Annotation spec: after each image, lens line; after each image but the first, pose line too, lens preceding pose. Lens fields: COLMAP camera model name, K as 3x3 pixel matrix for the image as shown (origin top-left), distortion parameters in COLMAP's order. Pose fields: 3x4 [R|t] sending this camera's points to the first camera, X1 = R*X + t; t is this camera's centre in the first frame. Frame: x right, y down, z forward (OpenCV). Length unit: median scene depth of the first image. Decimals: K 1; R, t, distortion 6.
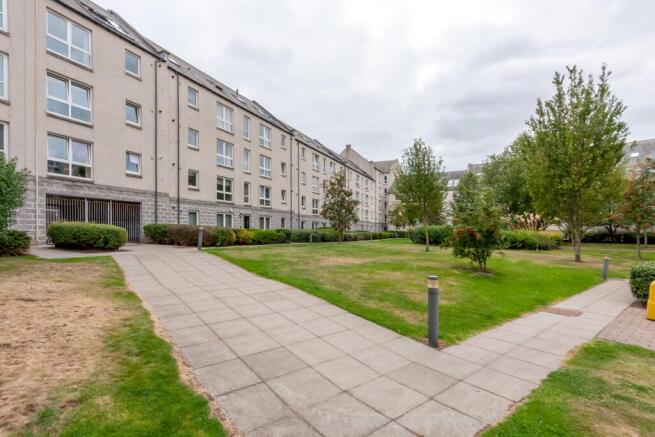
lens RADIAL K [[303.0, 0, 329.5], [0, 303.0, 220.8], [0, 0, 1]] dist [0.001942, 0.000573]
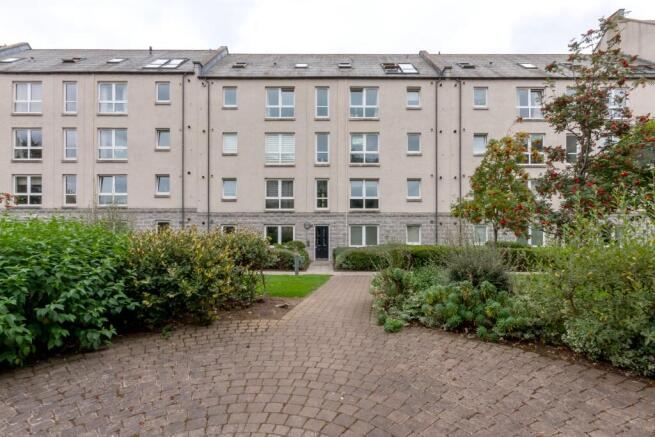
lens RADIAL K [[278.9, 0, 327.5], [0, 278.9, 252.2], [0, 0, 1]] dist [0.003635, 0.000625]
pose [[0.399320, 0.000434, -0.916812, 0.375613], [0.026286, 0.999583, 0.011922, 0.041140], [0.916435, -0.028860, 0.399142, 0.845601]]
